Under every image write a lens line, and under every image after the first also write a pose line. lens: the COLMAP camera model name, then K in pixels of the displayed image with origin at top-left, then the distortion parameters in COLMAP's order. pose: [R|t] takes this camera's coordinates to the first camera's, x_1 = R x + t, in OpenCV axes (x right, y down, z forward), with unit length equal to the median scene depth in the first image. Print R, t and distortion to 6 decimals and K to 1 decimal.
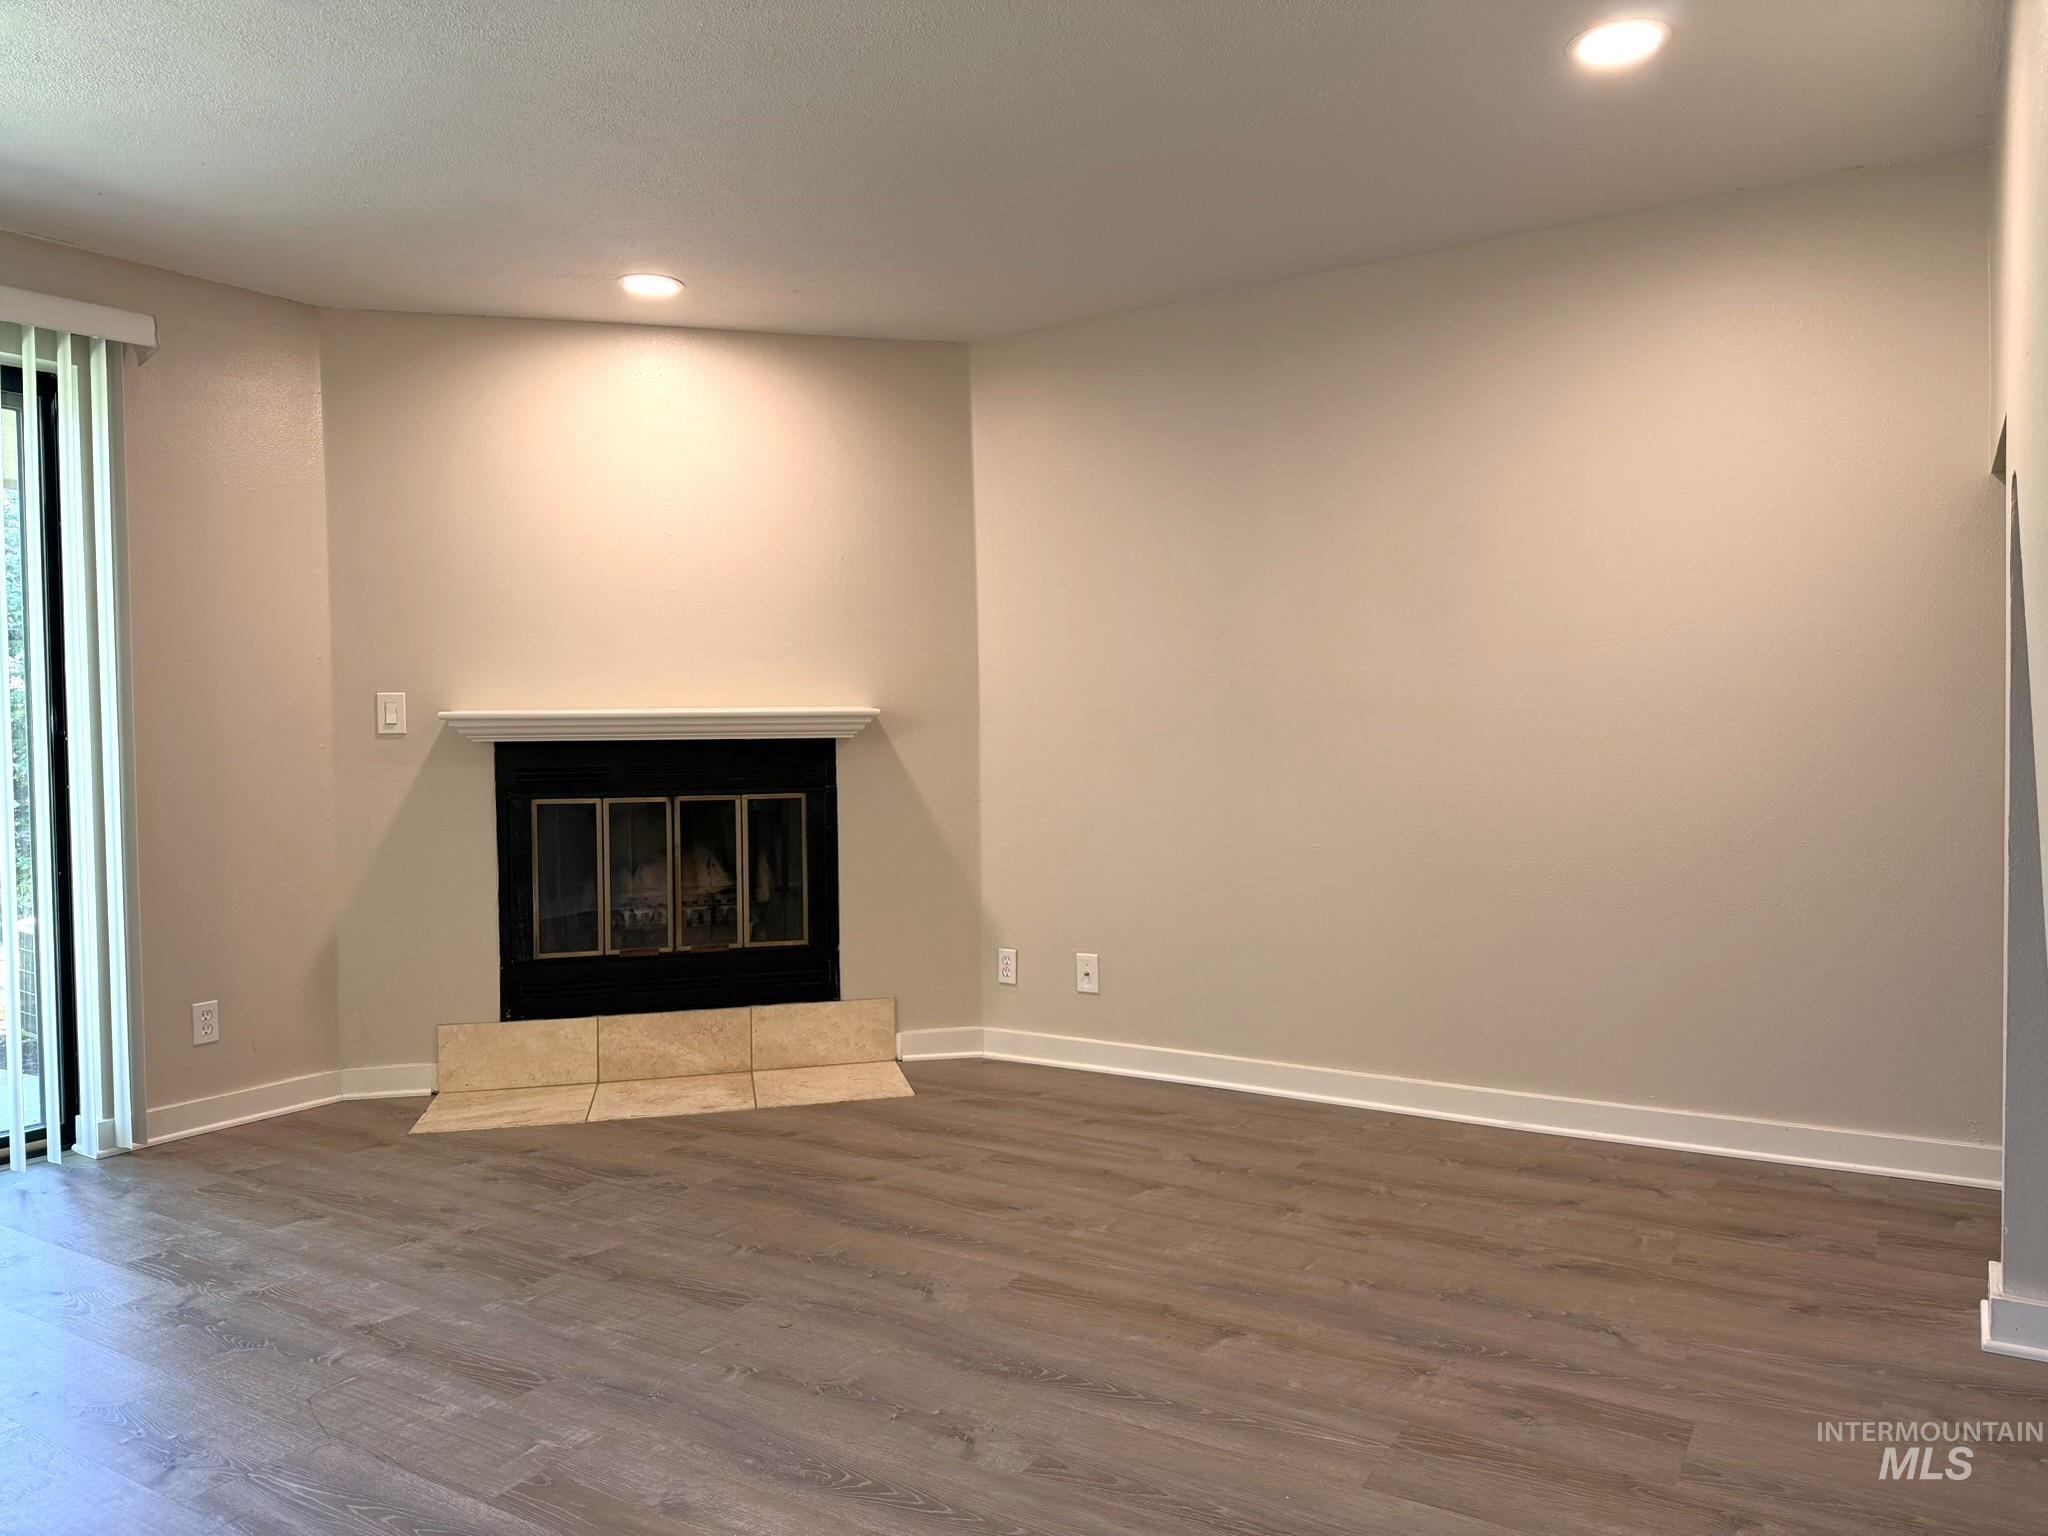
lens RADIAL K [[1436.0, 0, 1037.4], [0, 1436.0, 762.2], [0, 0, 1]] dist [0.057521, -0.074289]
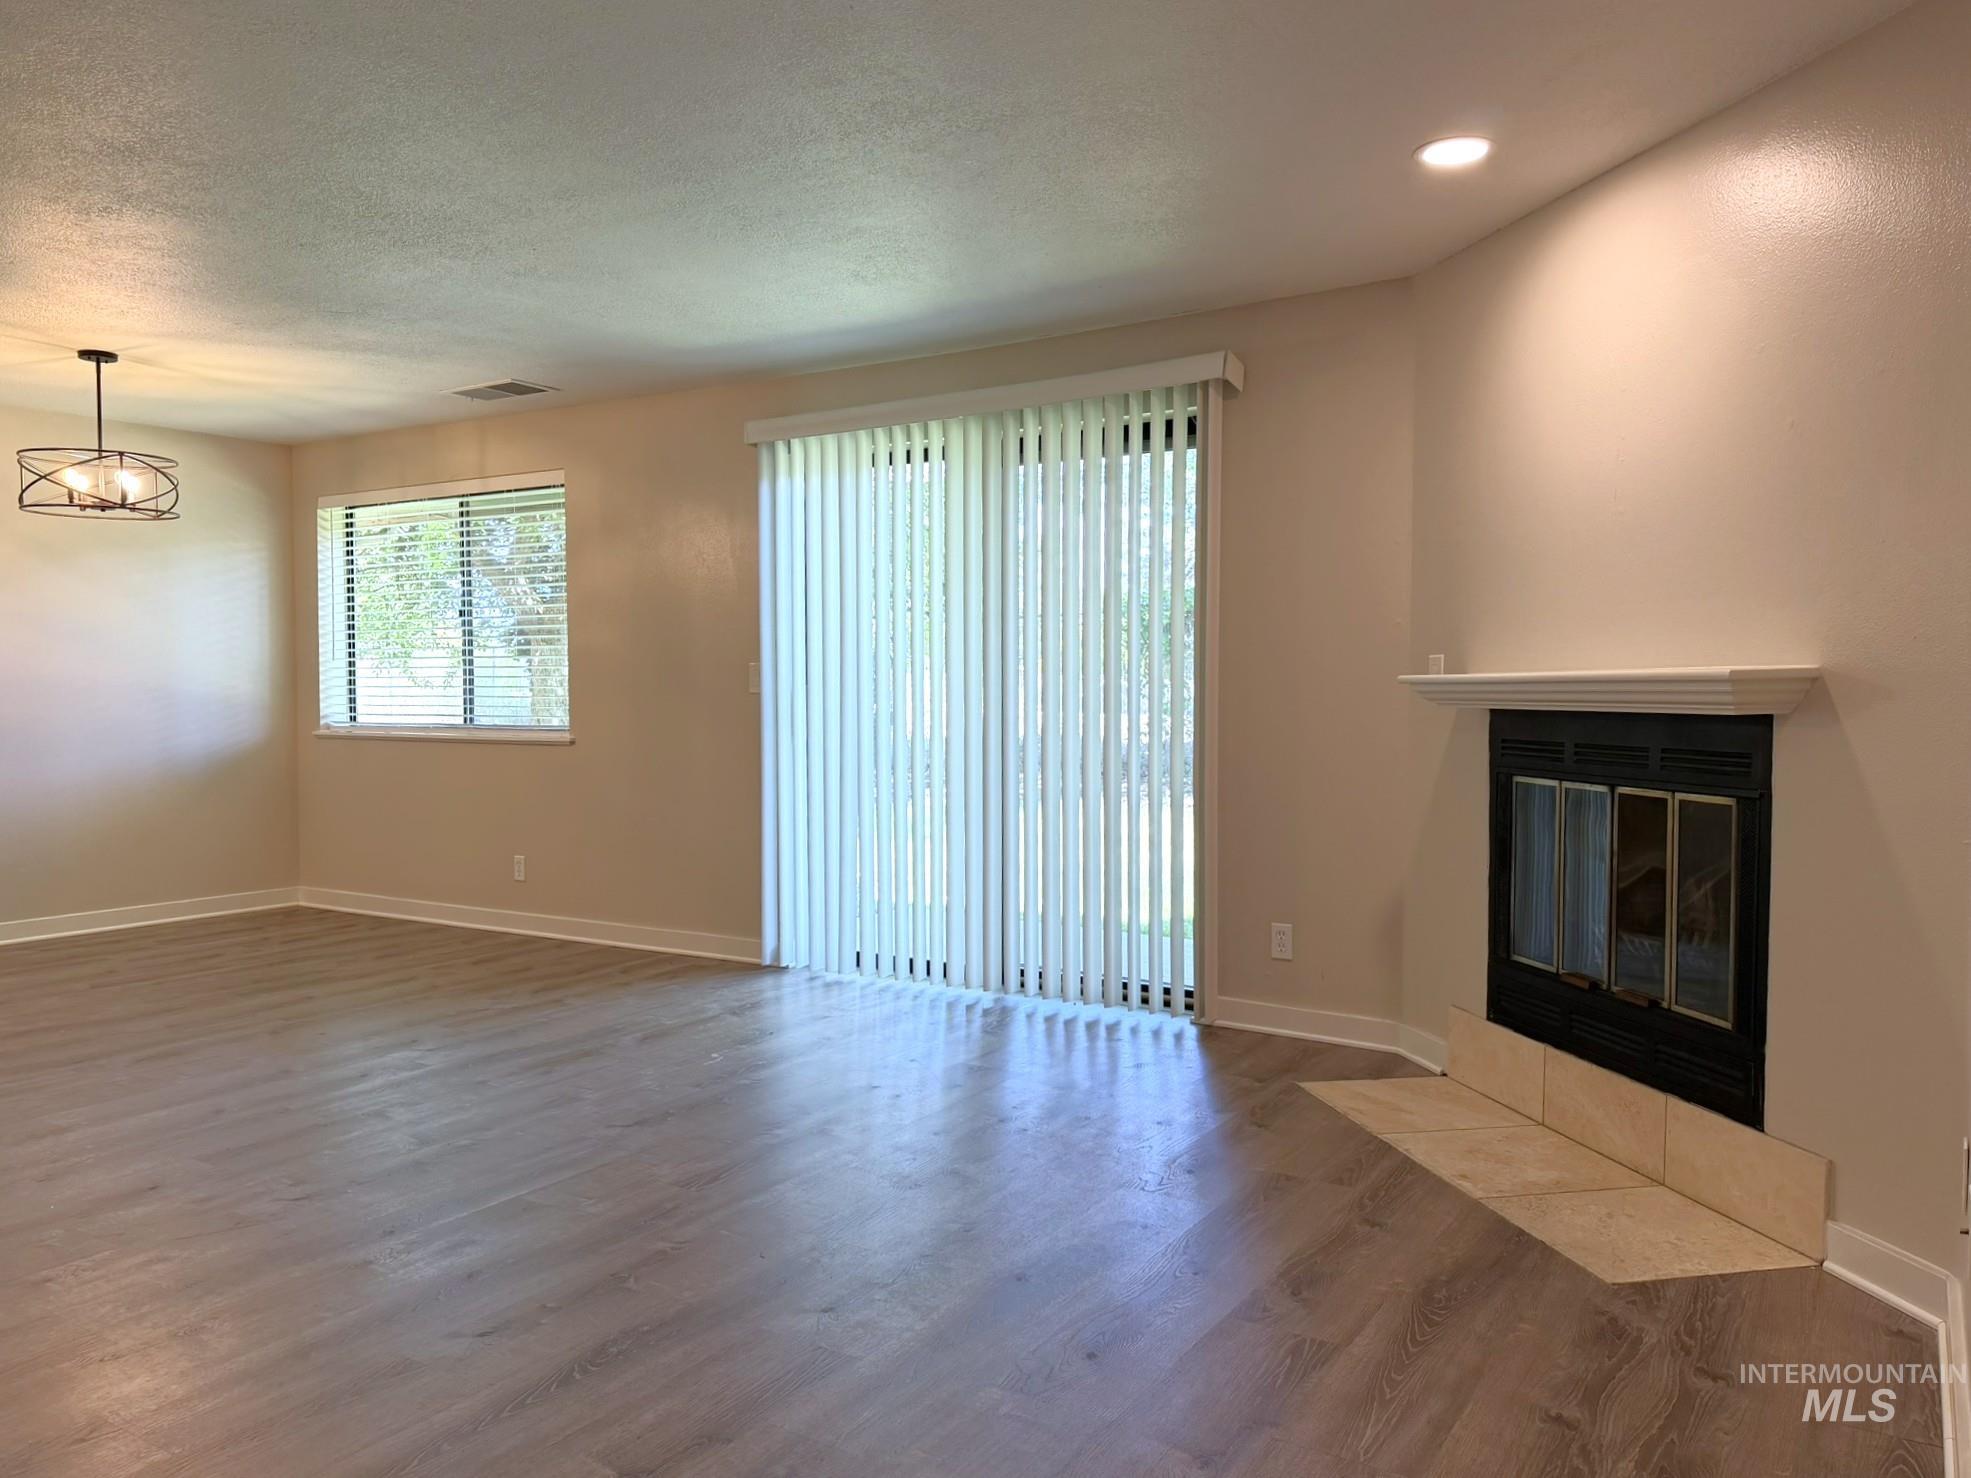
lens RADIAL K [[1382.0, 0, 970.0], [0, 1382.0, 748.1], [0, 0, 1]] dist [0.057521, -0.074289]
pose [[-0.018398, 0.050455, -0.998557, 0.625812], [-0.026272, 0.998357, 0.050929, -0.031575], [0.999486, 0.027171, -0.017042, 0.876736]]
